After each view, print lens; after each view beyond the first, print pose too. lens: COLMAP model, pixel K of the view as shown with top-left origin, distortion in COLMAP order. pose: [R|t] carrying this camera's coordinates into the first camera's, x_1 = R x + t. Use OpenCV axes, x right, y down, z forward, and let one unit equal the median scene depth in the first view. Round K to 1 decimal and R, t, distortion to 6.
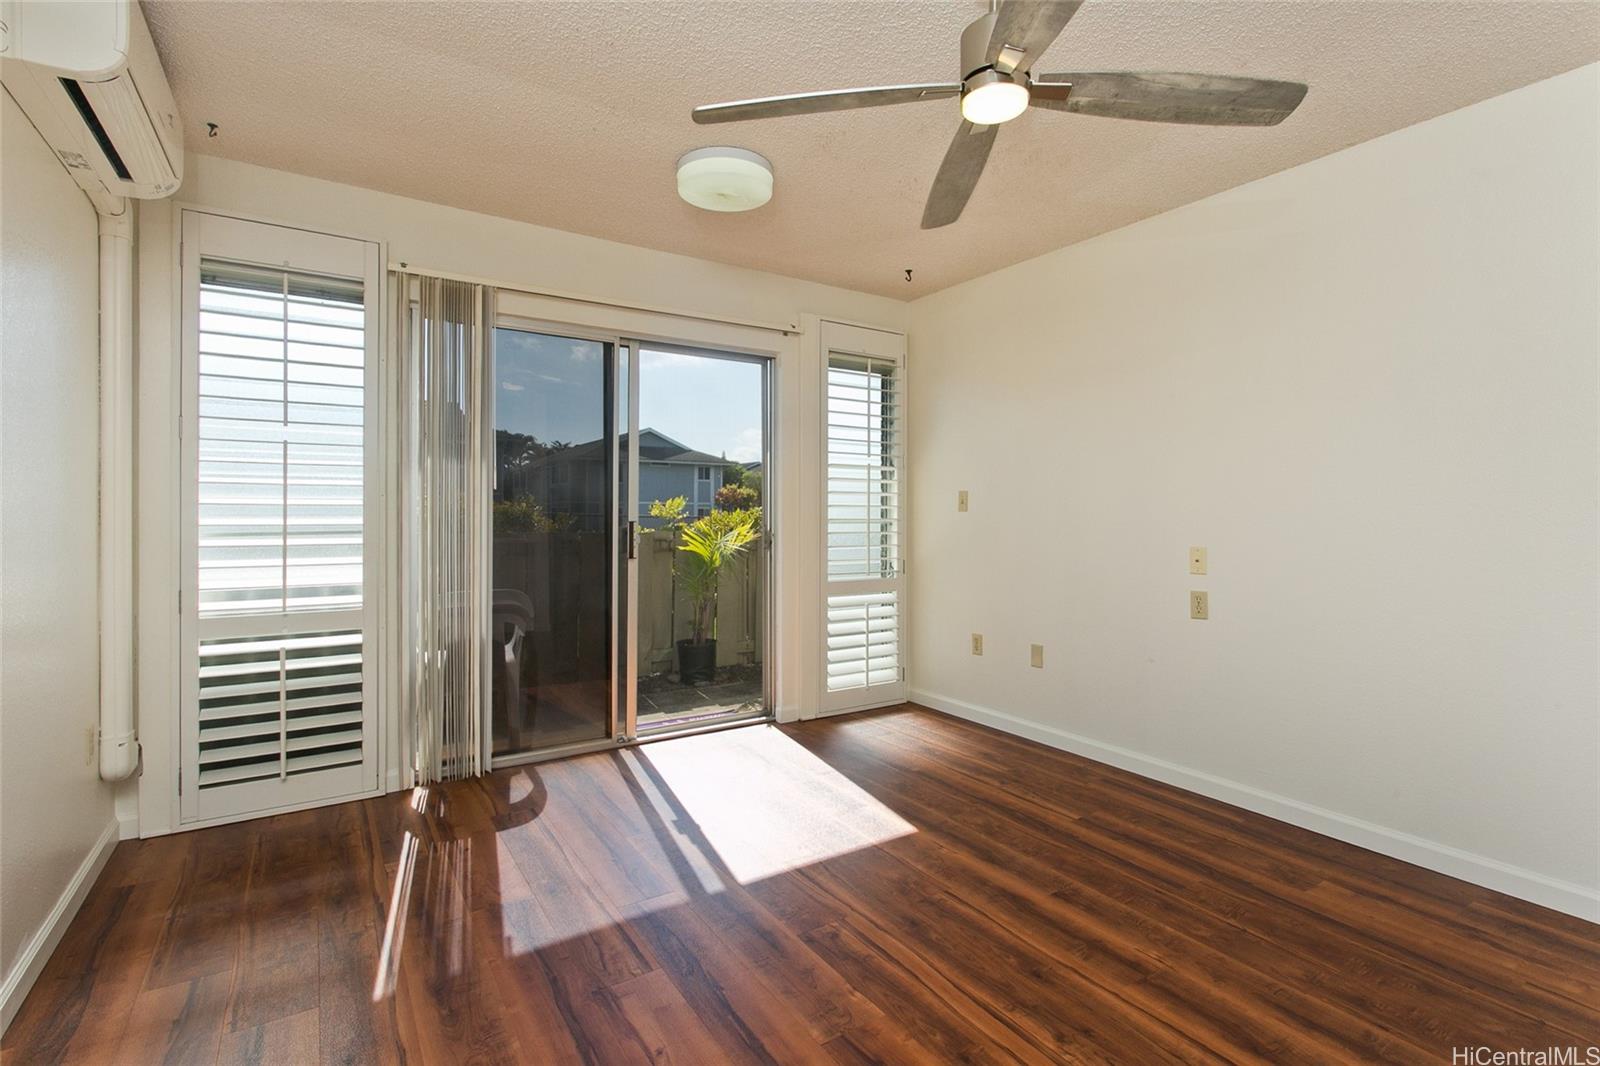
lens RADIAL K [[749.1, 0, 800.5], [0, 749.1, 522.3], [0, 0, 1]] dist [0.003236, 0.000614]
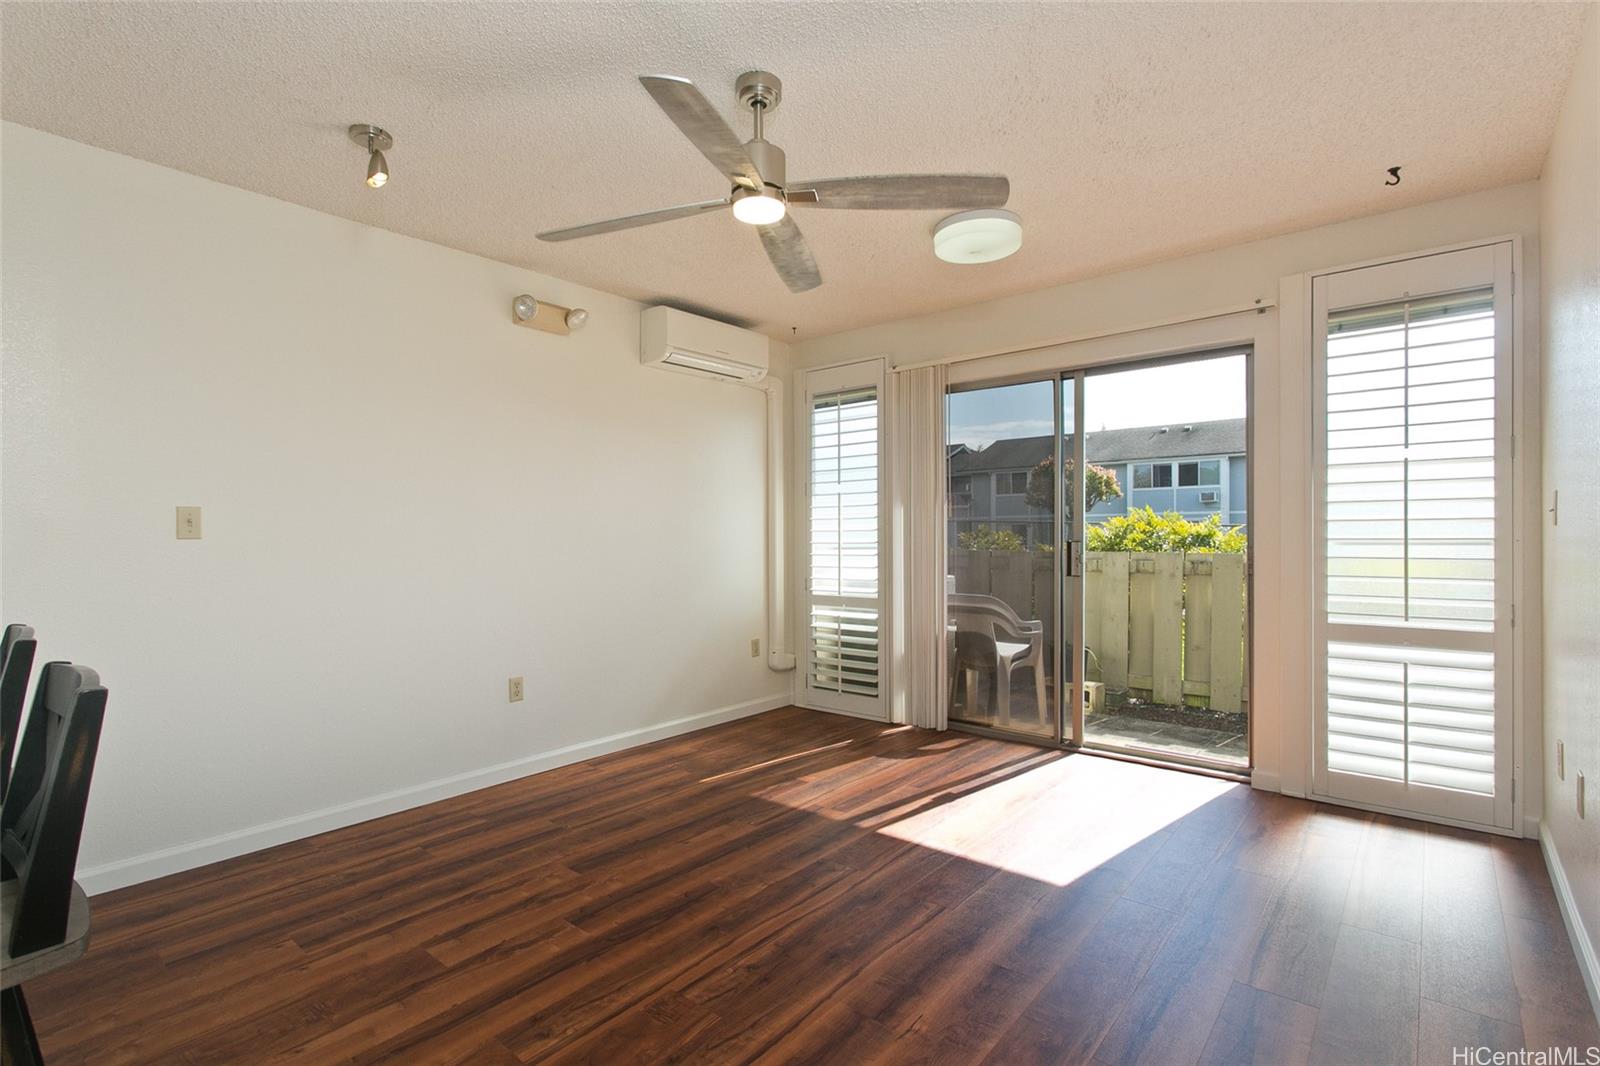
lens RADIAL K [[749.1, 0, 801.1], [0, 749.1, 536.2], [0, 0, 1]] dist [0.003236, 0.000614]
pose [[0.298771, -0.003114, -0.954320, 0.899026], [-0.002344, 0.999989, -0.003997, -0.003761], [0.954322, 0.003431, 0.298760, 0.417005]]
